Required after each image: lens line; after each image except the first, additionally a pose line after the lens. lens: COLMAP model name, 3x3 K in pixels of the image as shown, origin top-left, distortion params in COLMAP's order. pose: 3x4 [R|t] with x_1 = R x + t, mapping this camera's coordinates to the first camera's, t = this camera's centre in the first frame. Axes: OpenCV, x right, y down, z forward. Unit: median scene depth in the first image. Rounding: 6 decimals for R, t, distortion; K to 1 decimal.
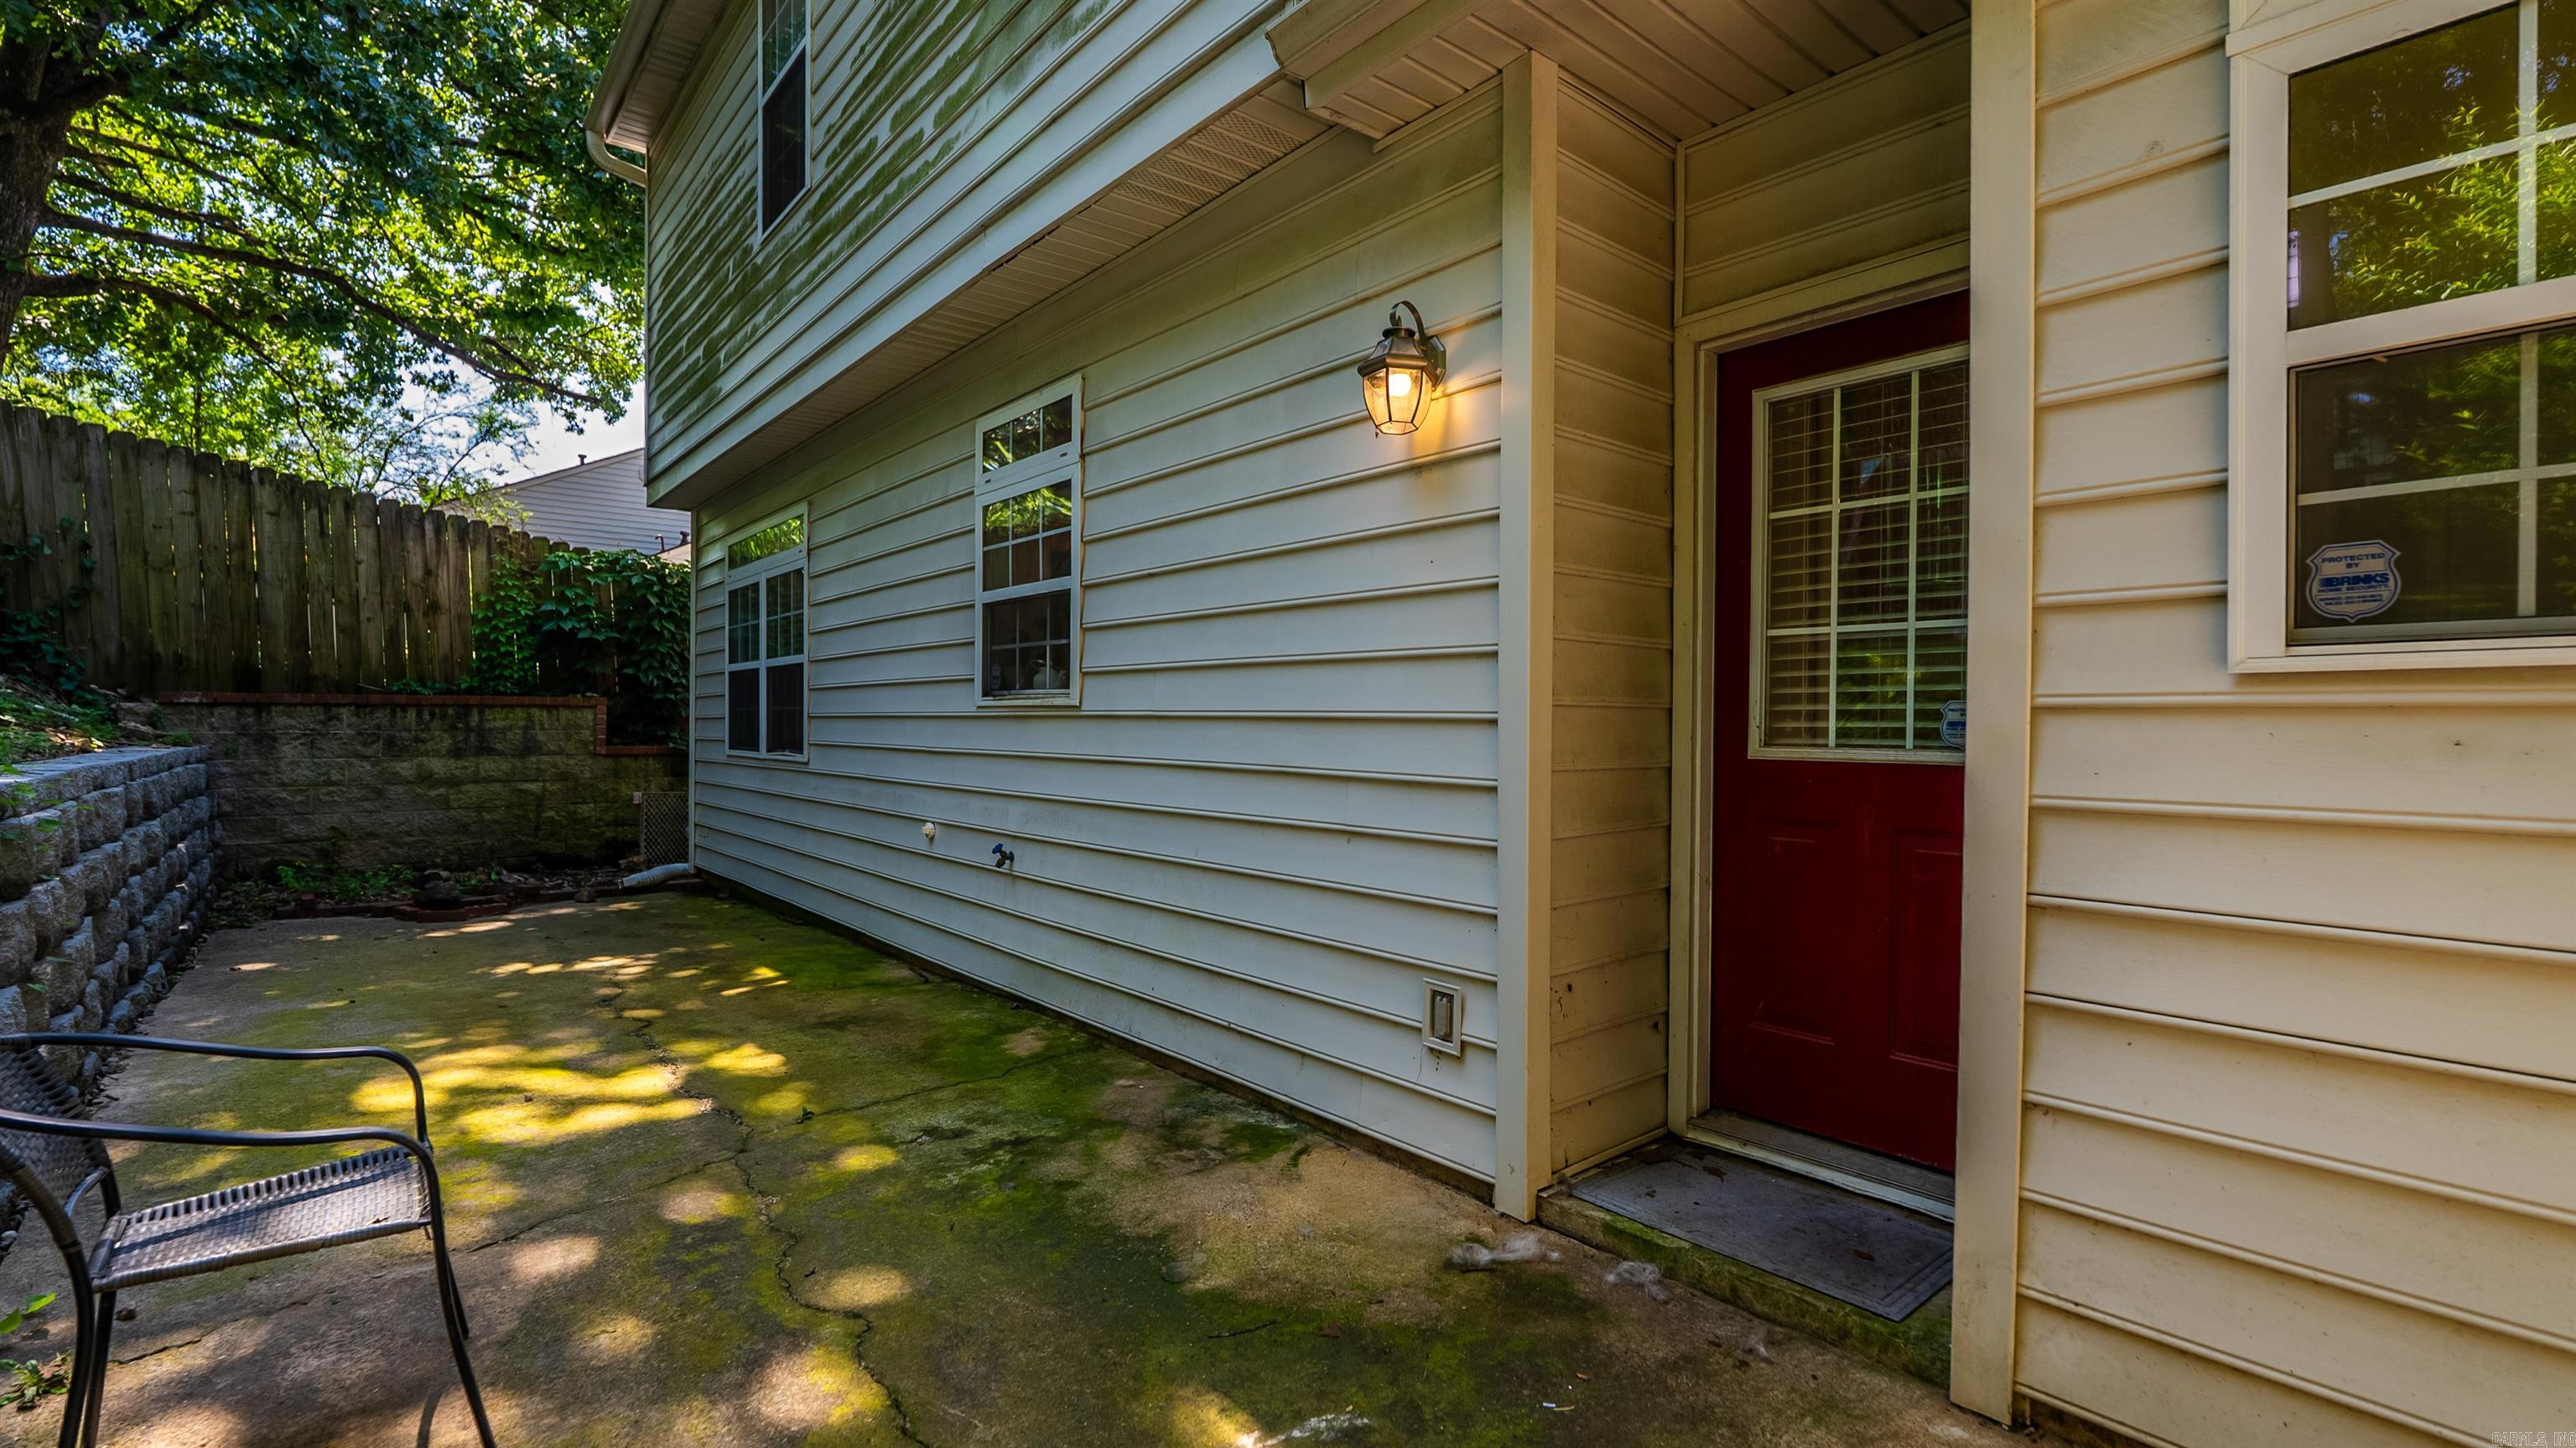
lens RADIAL K [[1154.8, 0, 1288.0], [0, 1154.8, 724.0], [0, 0, 1]] dist [-0.001325, 0.000119]
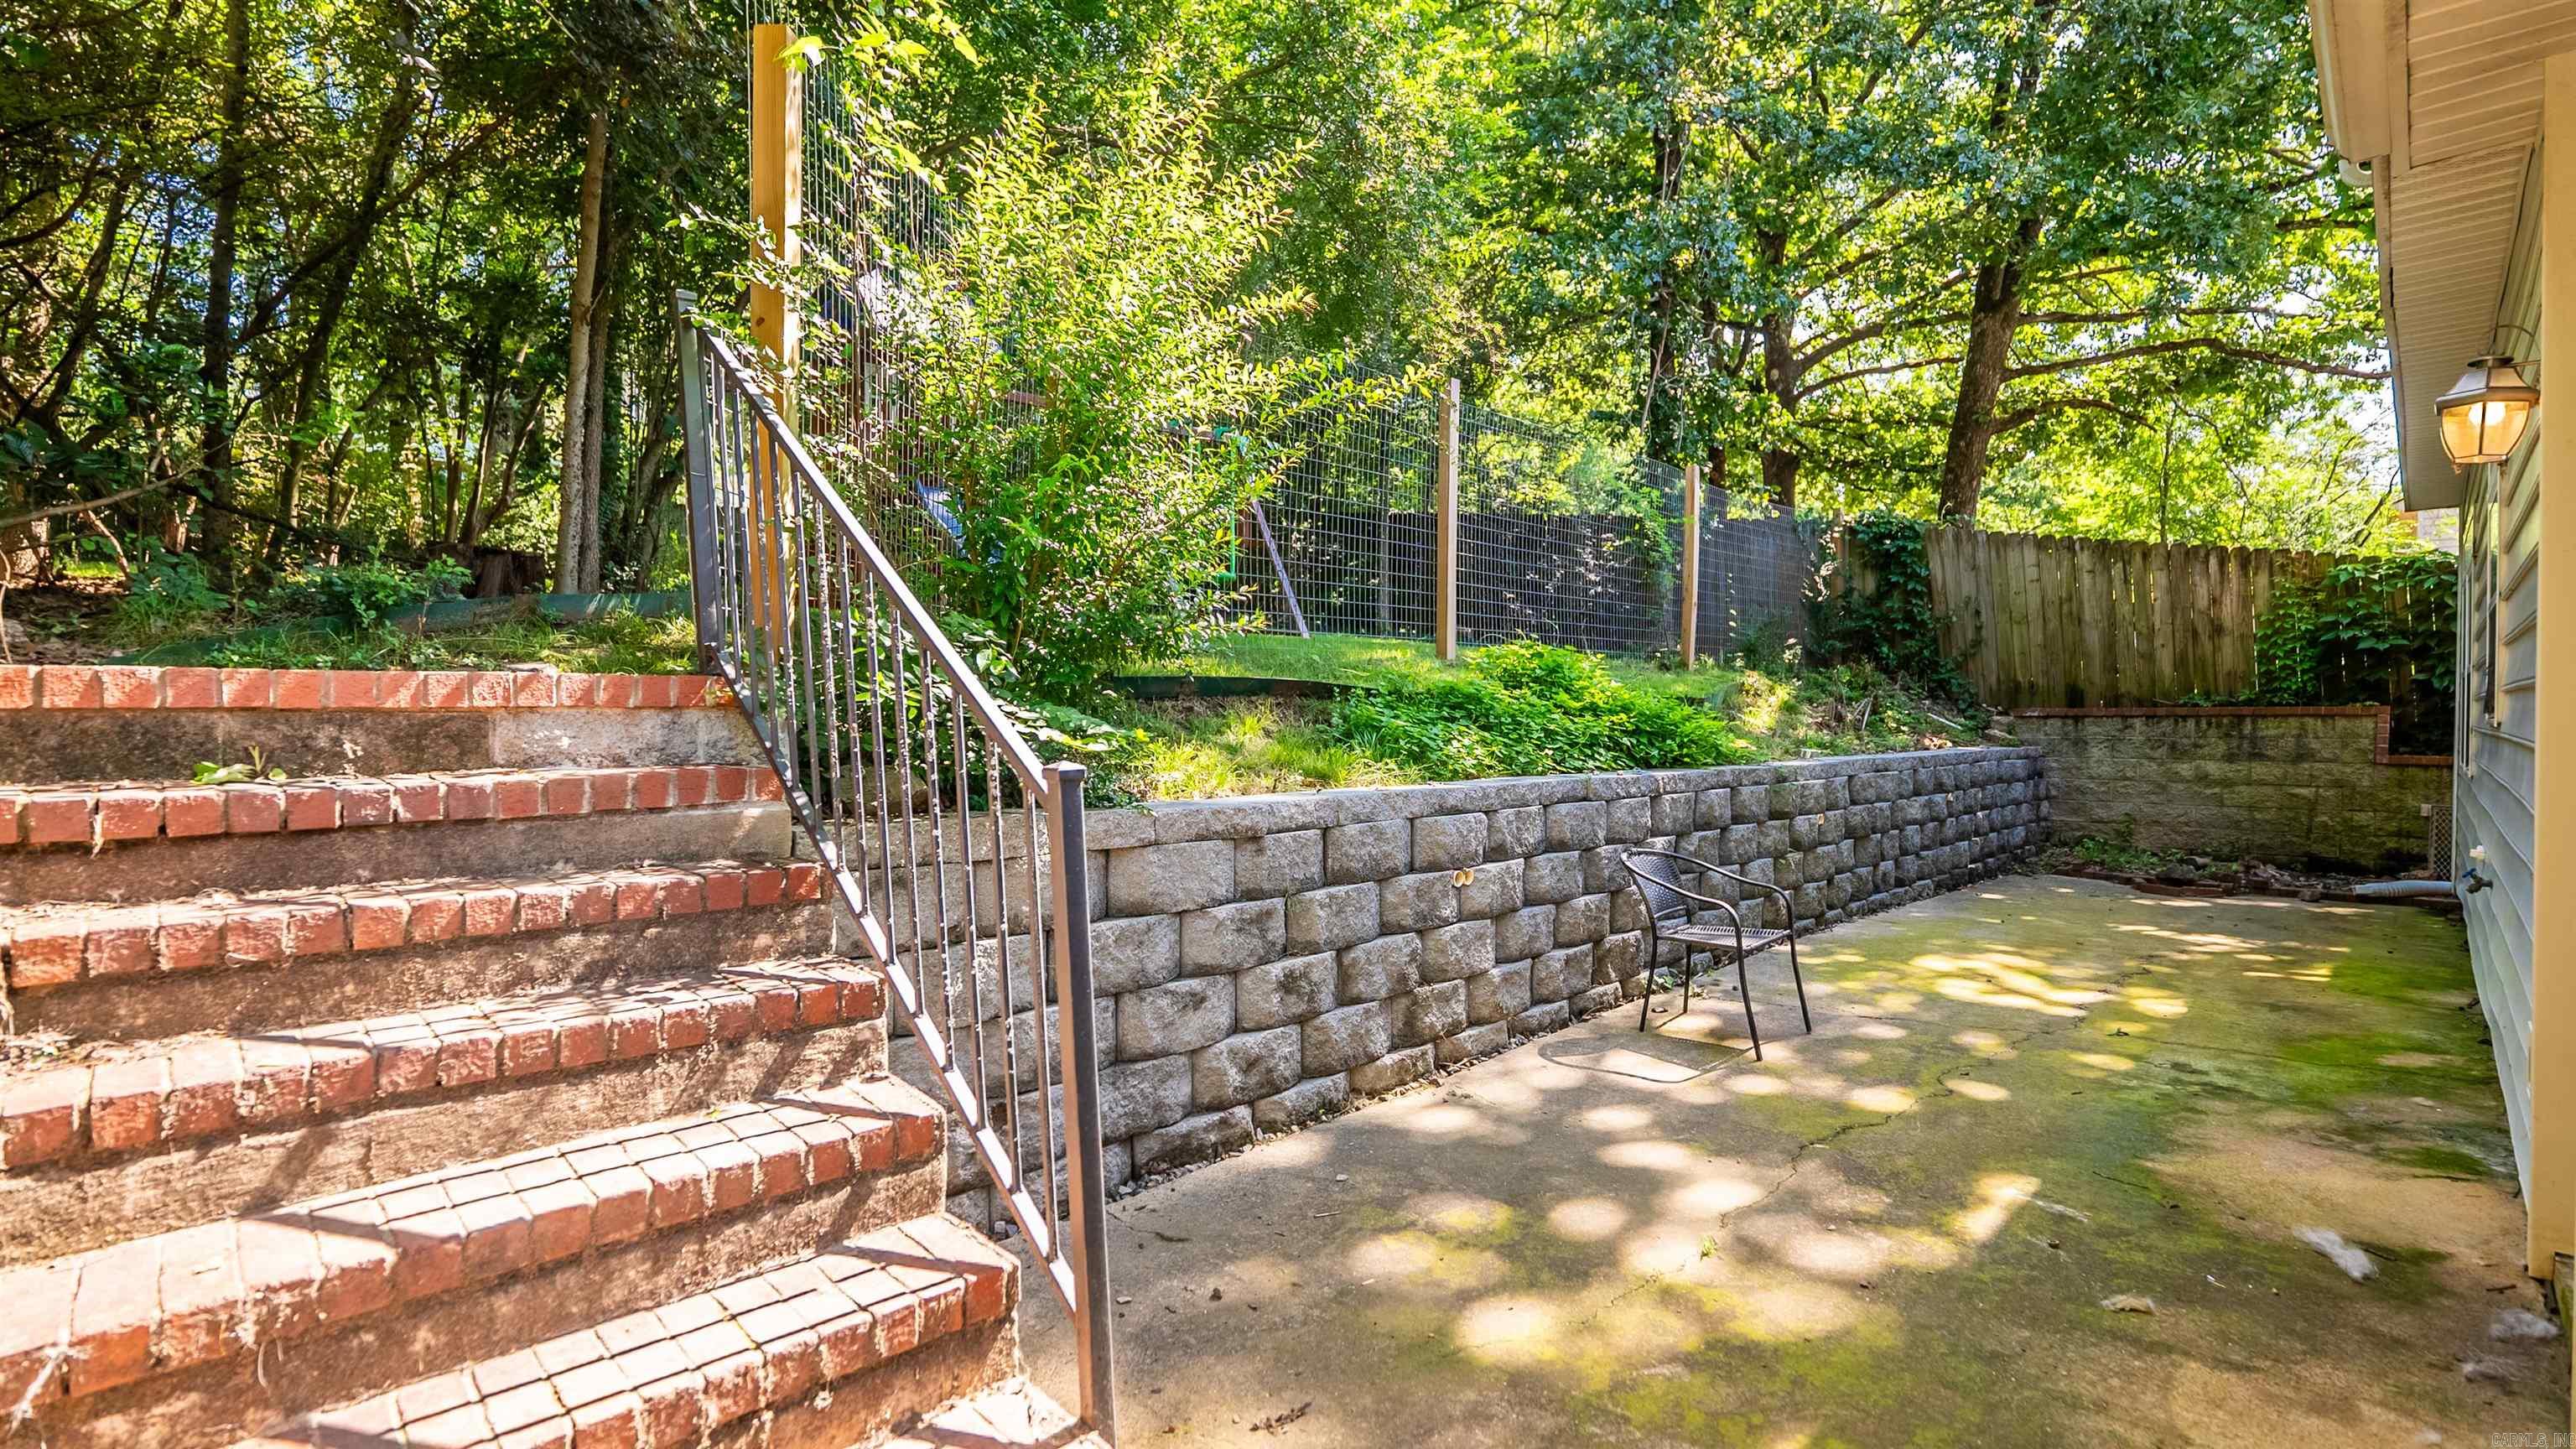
lens RADIAL K [[1154.8, 0, 1288.0], [0, 1154.8, 724.5], [0, 0, 1]] dist [-0.001325, 0.000119]
pose [[0.098022, 0.001874, -0.995182, 0.324932], [-0.002274, 0.999996, 0.001659, -0.007405], [0.995182, 0.002101, 0.098026, -0.036817]]
